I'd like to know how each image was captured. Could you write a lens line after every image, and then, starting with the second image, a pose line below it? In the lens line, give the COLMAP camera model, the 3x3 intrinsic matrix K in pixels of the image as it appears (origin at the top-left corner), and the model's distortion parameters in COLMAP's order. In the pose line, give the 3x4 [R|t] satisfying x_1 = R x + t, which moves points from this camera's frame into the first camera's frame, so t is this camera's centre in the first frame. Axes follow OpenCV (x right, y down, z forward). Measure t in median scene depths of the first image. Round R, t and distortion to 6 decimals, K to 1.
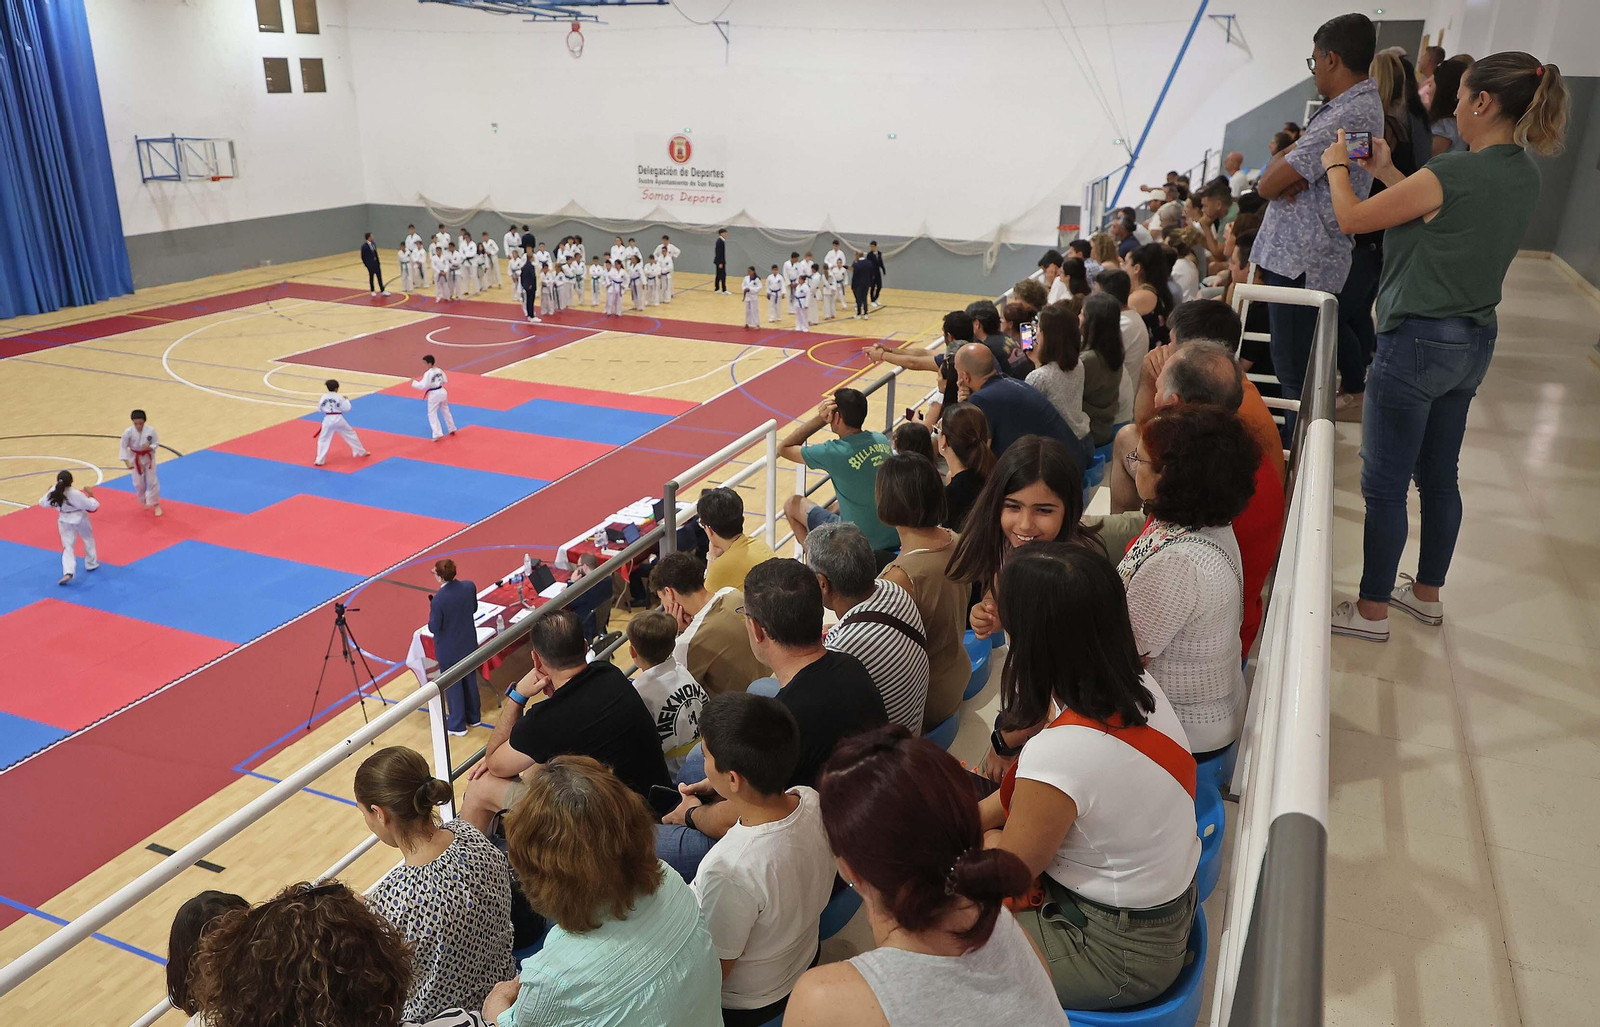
lens RADIAL K [[1207.9, 0, 800.0], [0, 1207.9, 513.5], [0, 0, 1]] dist [0.015872, 0.005872]
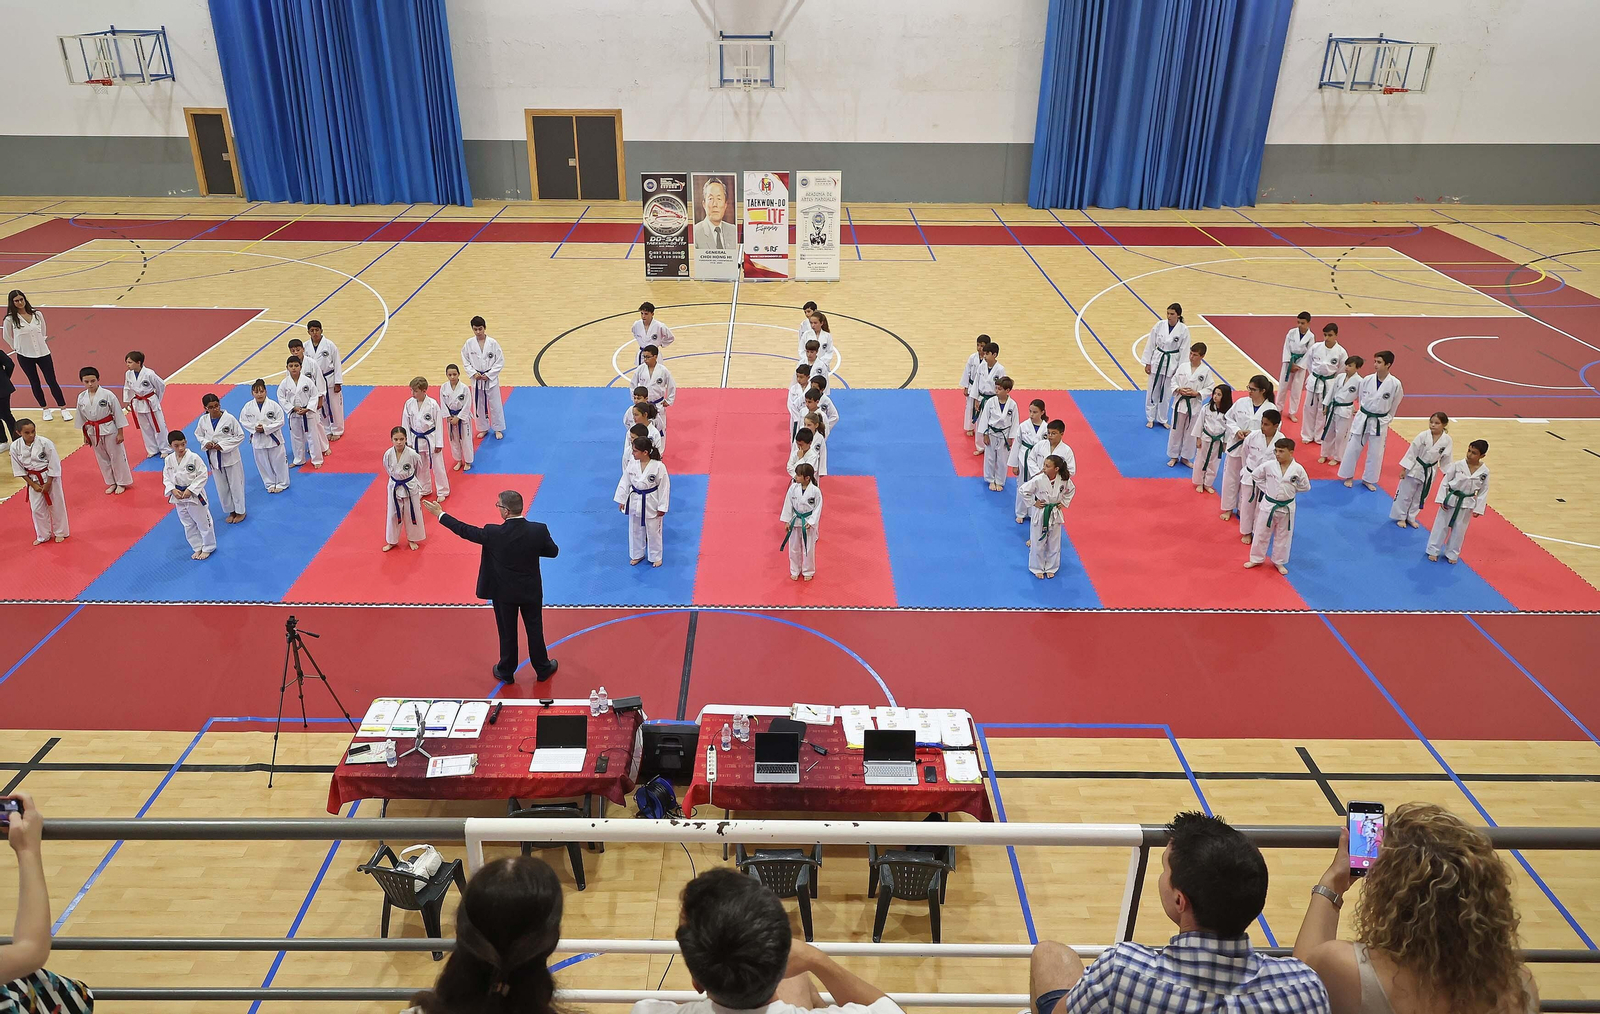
lens RADIAL K [[1194.4, 0, 790.4], [0, 1194.4, 405.9], [0, 0, 1]] dist [0.032933, 0.002332]
pose [[0.382040, 0.329258, -0.863502, 0.147106], [-0.325133, 0.922529, 0.207917, -0.124012], [0.865063, 0.201321, 0.459495, 0.336135]]
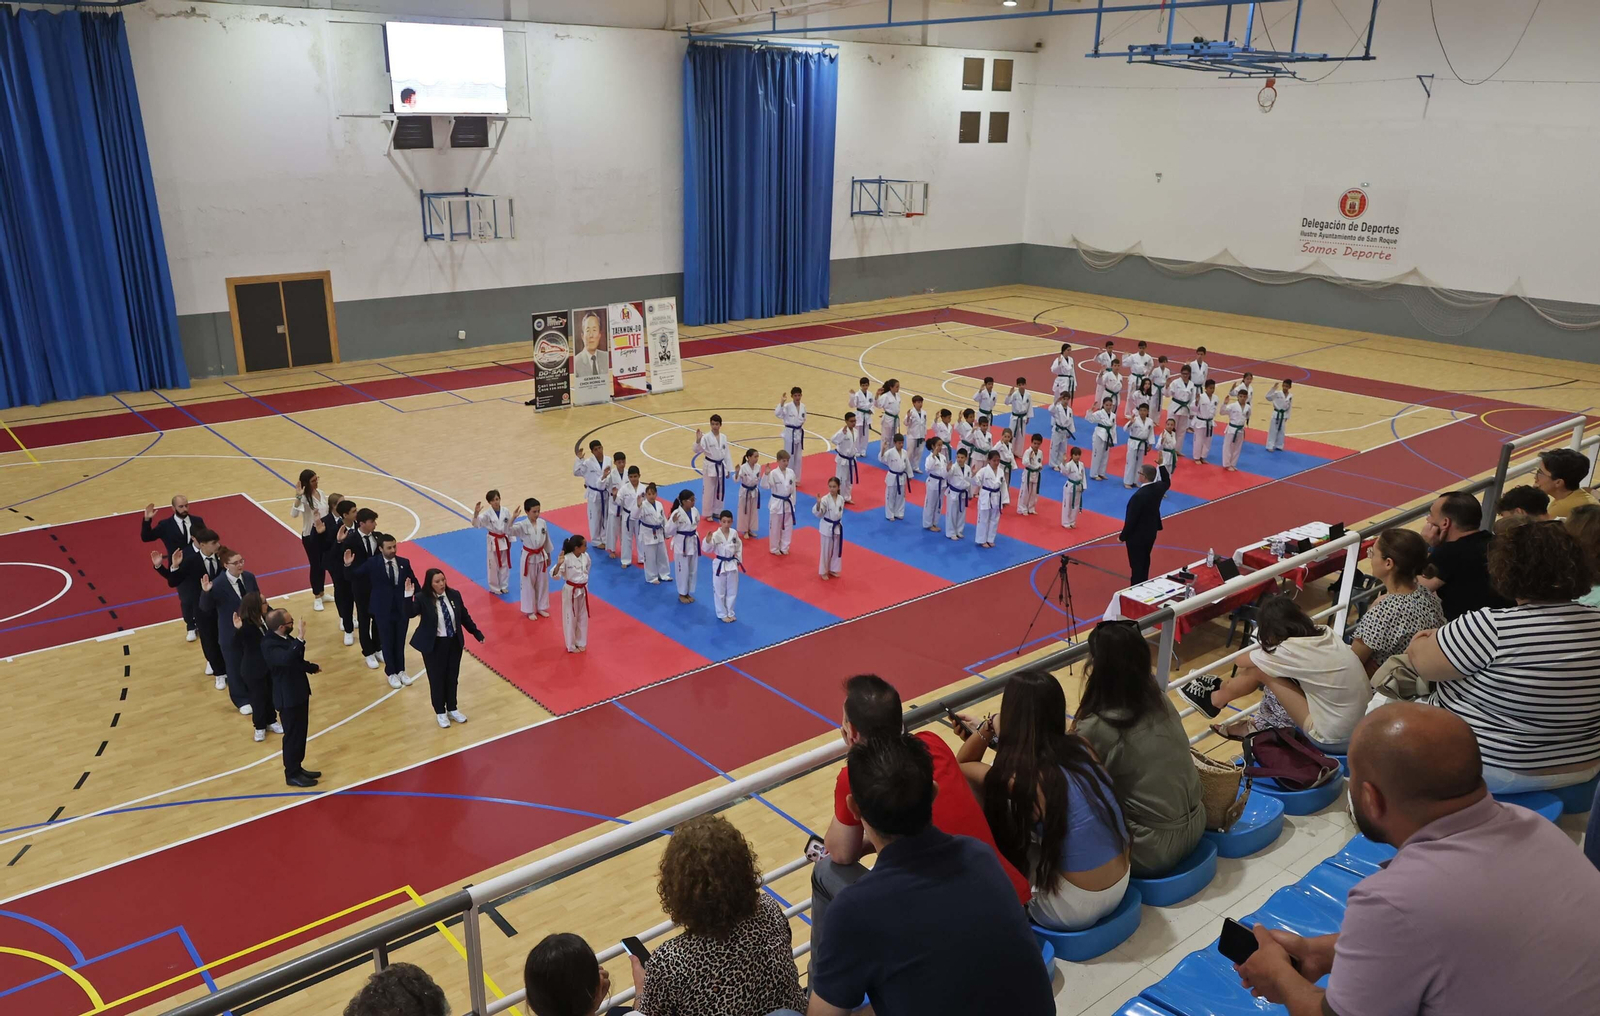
lens RADIAL K [[1209.1, 0, 800.0], [0, 1209.1, 508.0], [0, 0, 1]] dist [0.010911, 0.000464]
pose [[0.884295, 0.149317, -0.442410, -0.022979], [-0.168182, 0.985750, -0.003465, 0.020714], [0.435588, 0.077469, 0.896806, -0.056765]]
